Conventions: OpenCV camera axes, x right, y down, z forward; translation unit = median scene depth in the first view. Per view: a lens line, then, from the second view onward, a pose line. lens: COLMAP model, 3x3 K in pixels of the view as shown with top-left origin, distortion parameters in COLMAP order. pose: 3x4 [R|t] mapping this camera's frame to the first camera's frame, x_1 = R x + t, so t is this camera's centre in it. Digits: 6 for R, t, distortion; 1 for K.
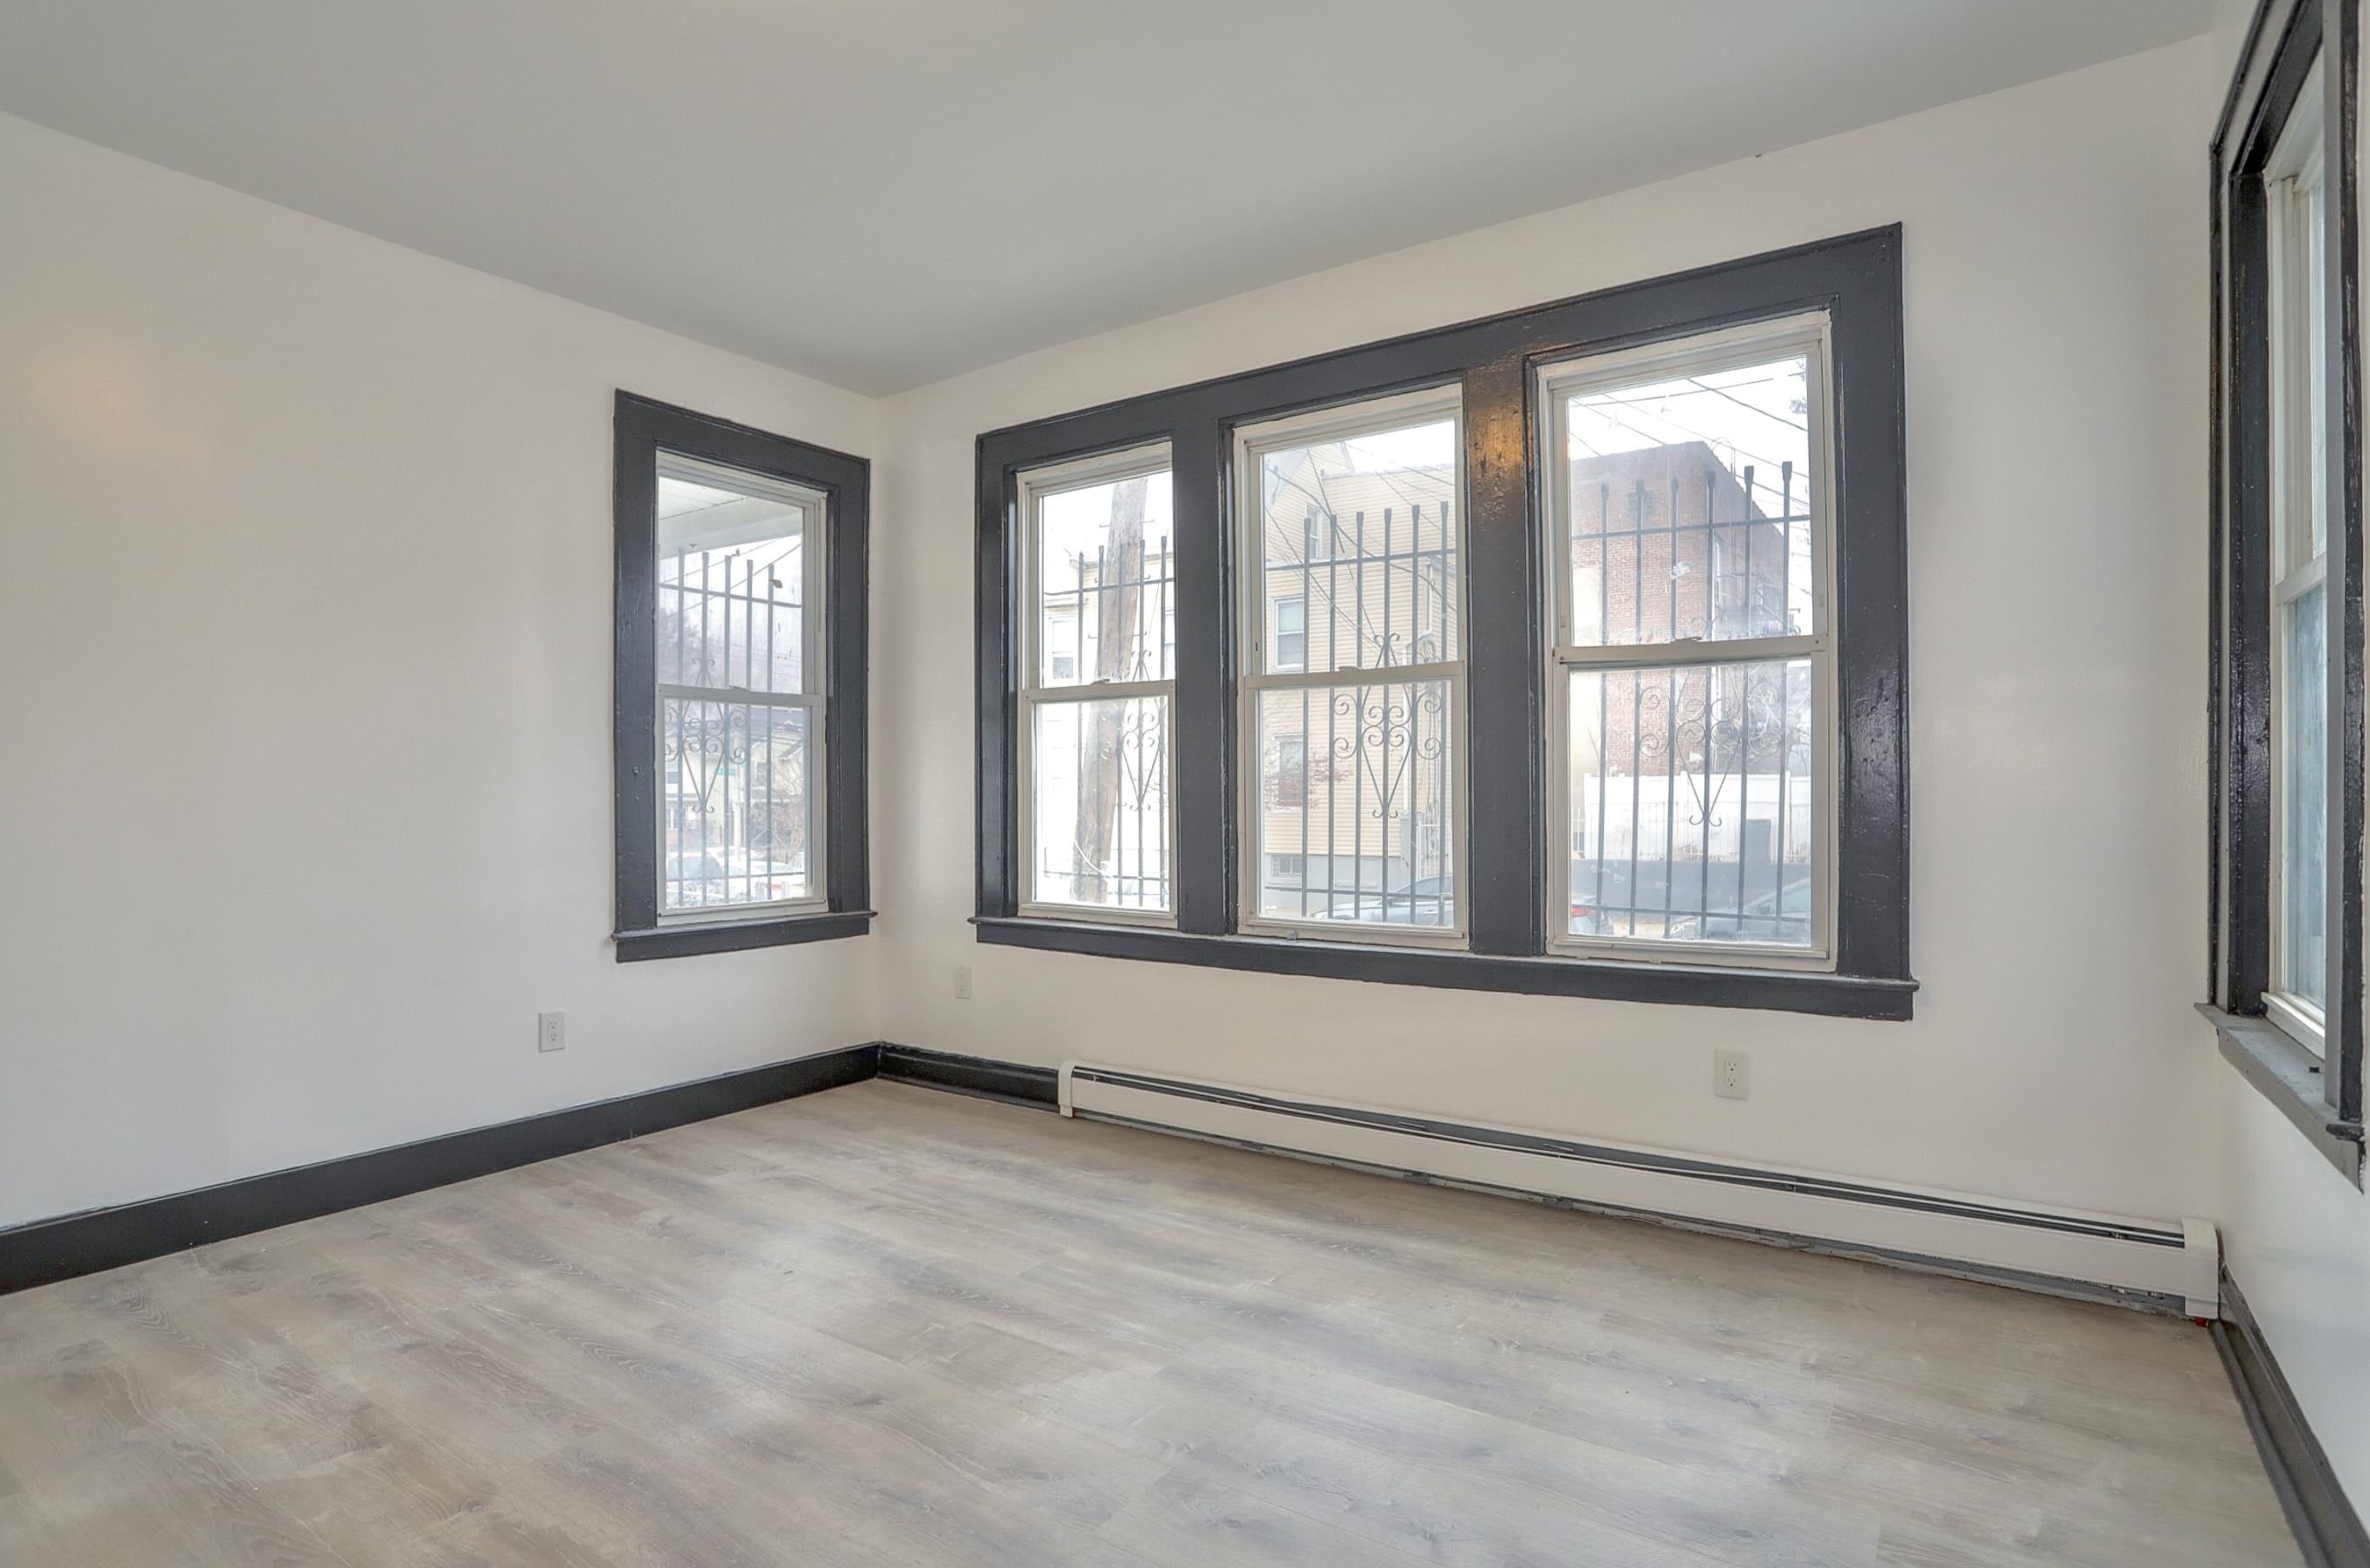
lens RADIAL K [[1187.9, 0, 1212.5], [0, 1187.9, 784.7], [0, 0, 1]] dist [-0.067923, 0.029224]
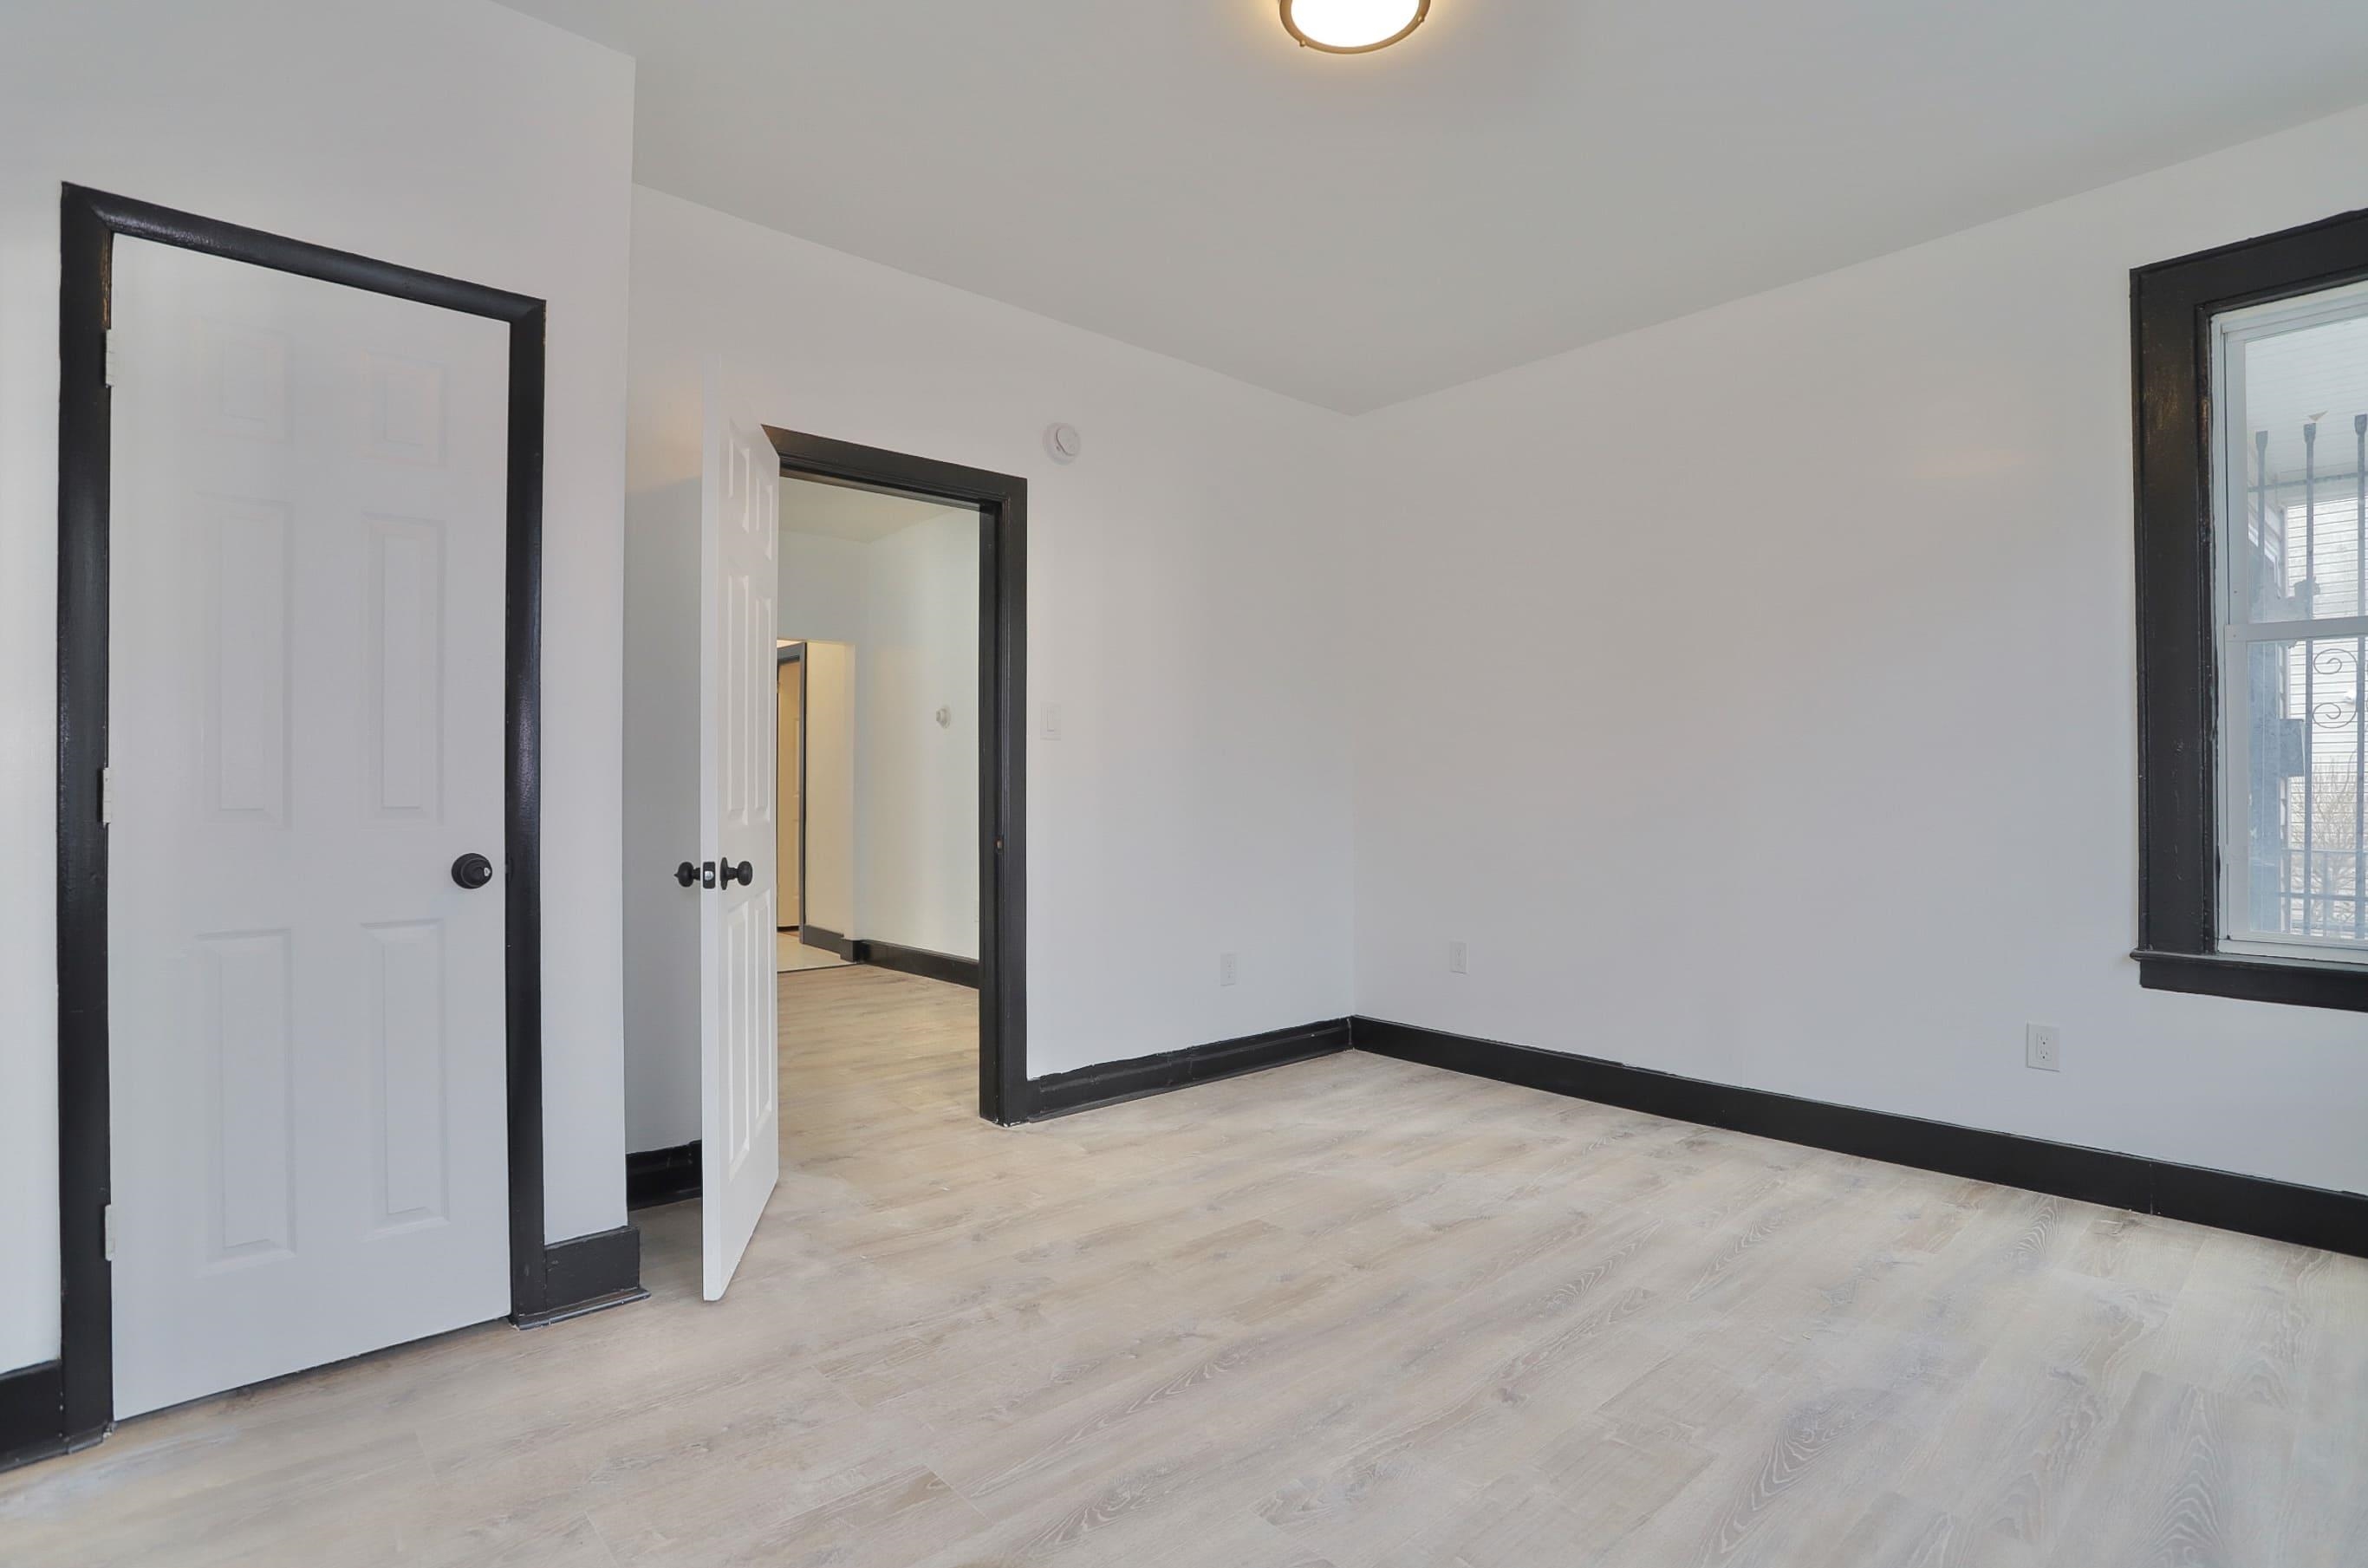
lens RADIAL K [[1170.8, 0, 1176.5], [0, 1170.8, 774.5], [0, 0, 1]] dist [-0.004883, -0.000366]
pose [[-0.244291, -0.005355, -0.969687, 0.522136], [0.019495, 0.999756, -0.010432, 0.003328], [0.969506, -0.021453, -0.244127, 0.687165]]
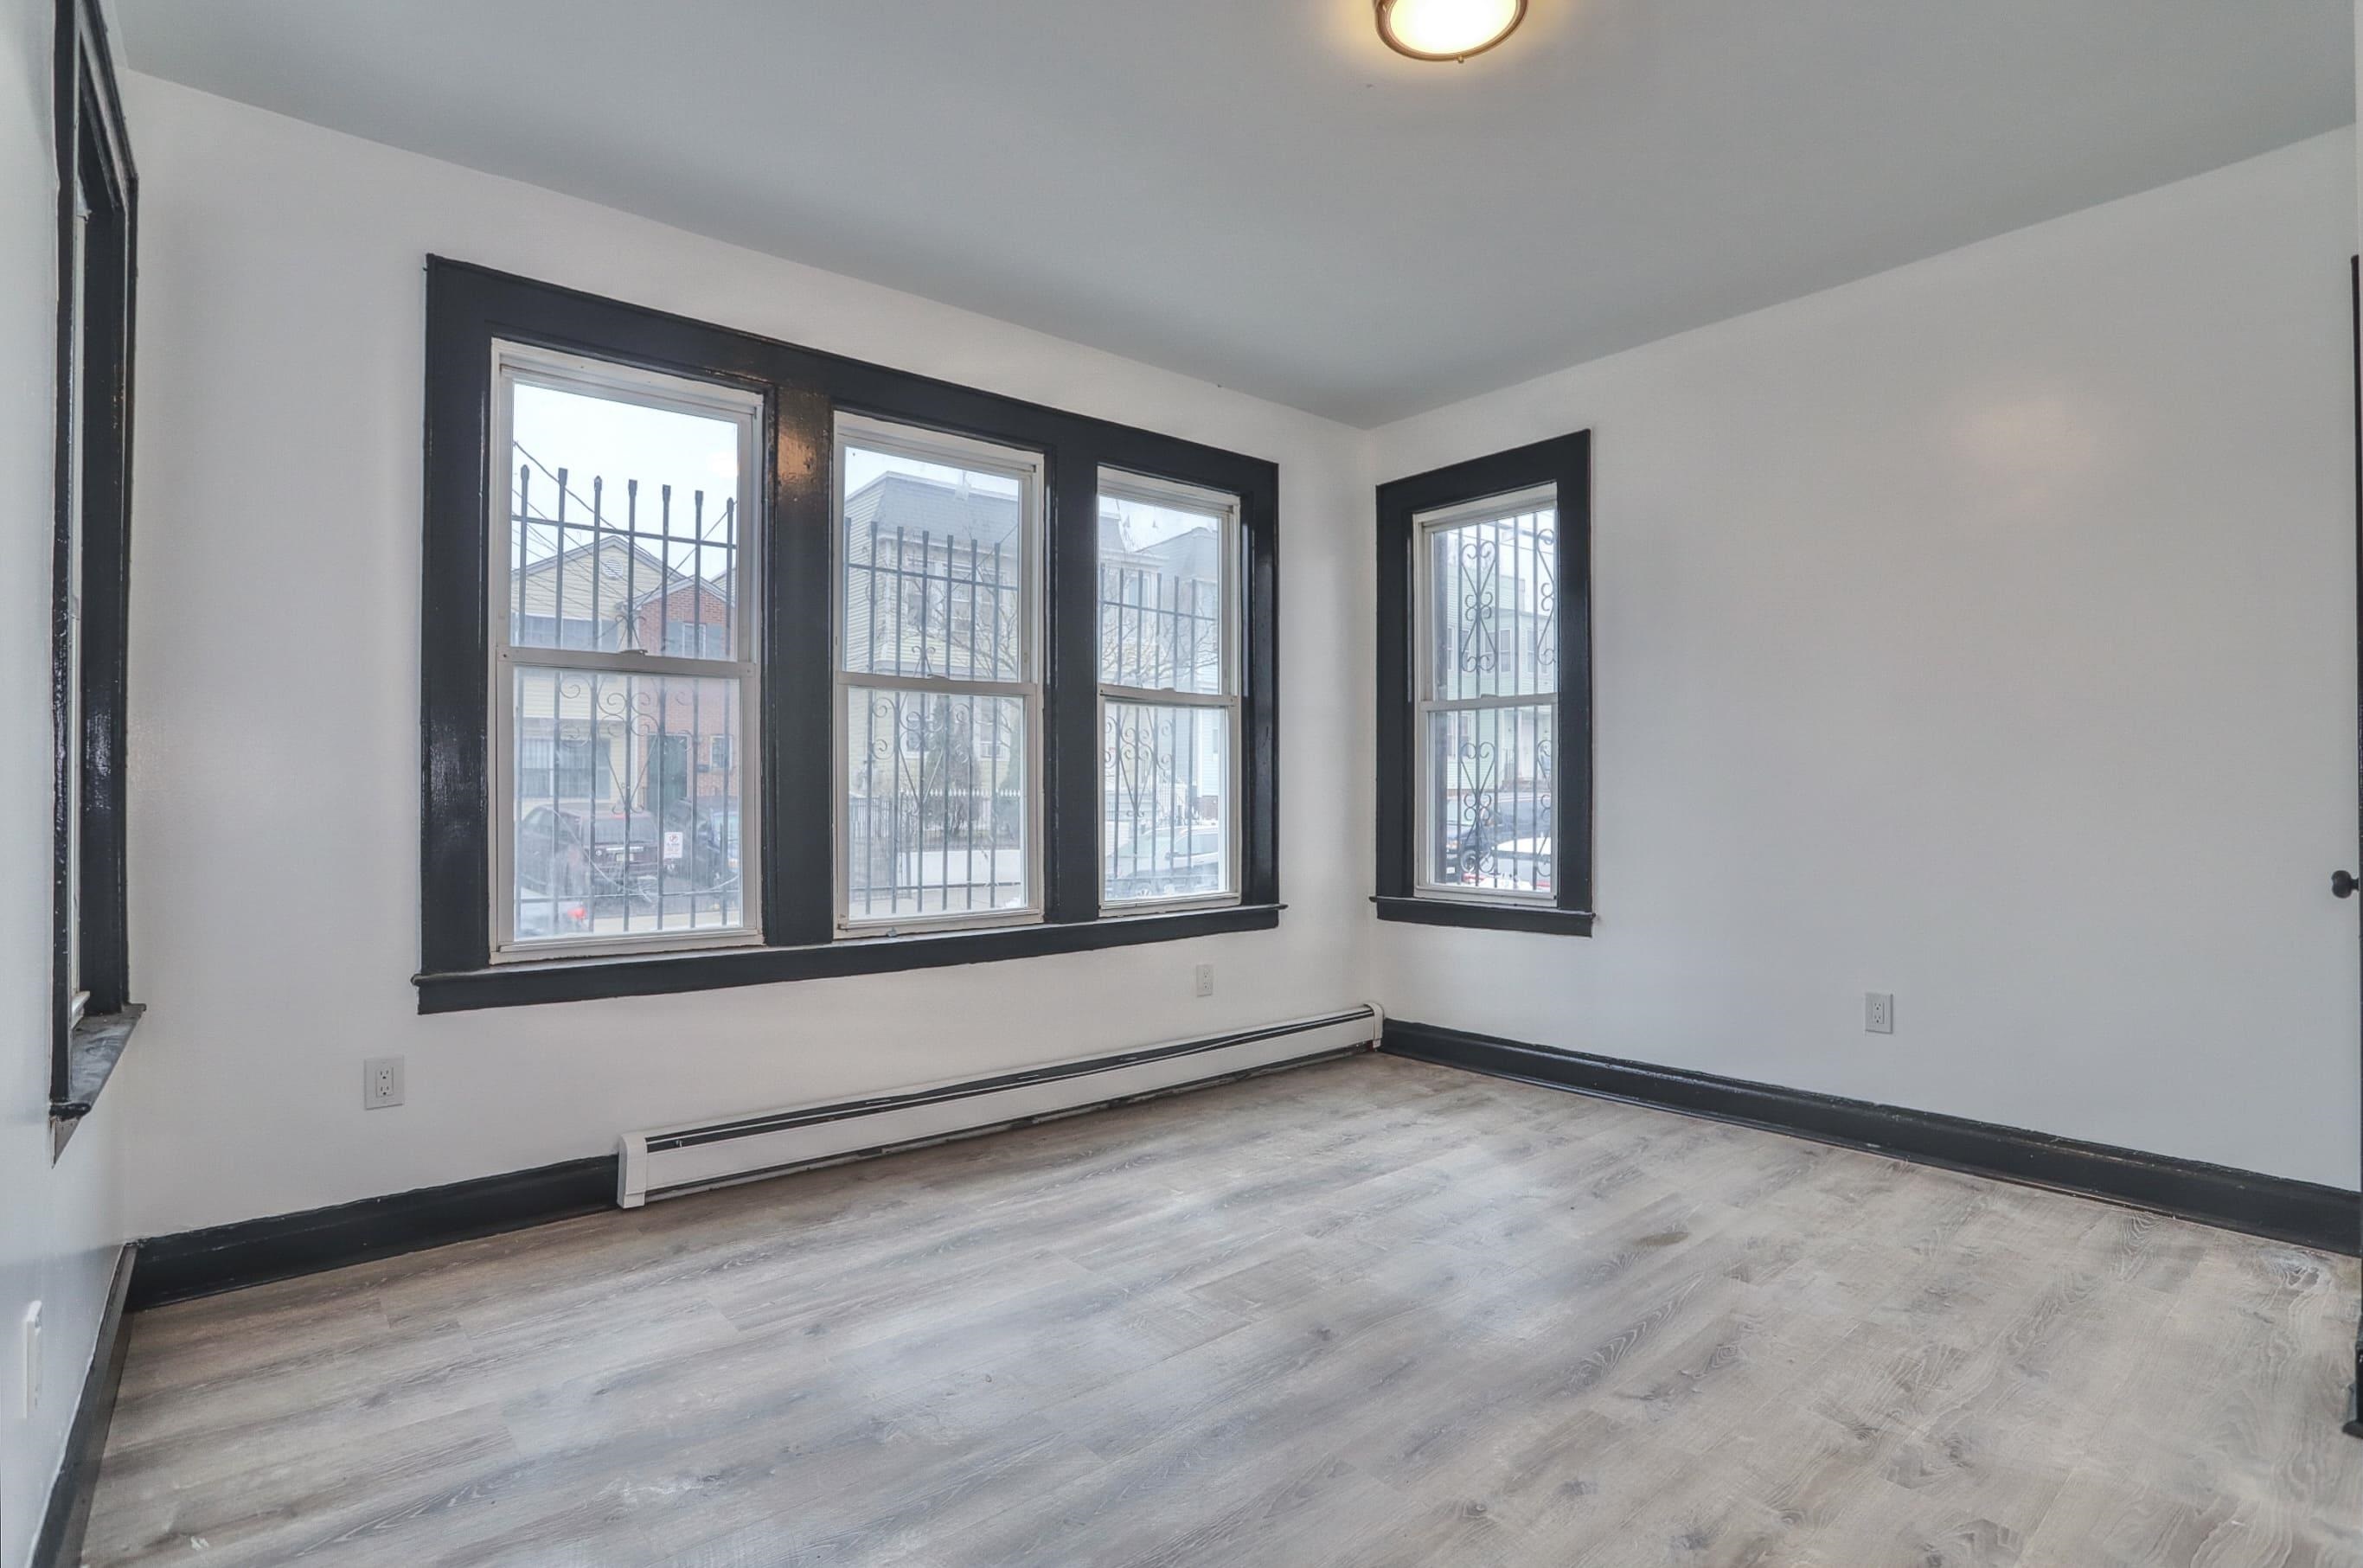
lens RADIAL K [[1184.5, 0, 1208.9], [0, 1184.5, 784.7], [0, 0, 1]] dist [-0.067923, 0.029224]
pose [[0.240032, 0.014884, 0.970651, -1.004001], [-0.017542, 0.999786, -0.010993, 0.007278], [-0.970606, -0.014389, 0.240242, 0.590912]]
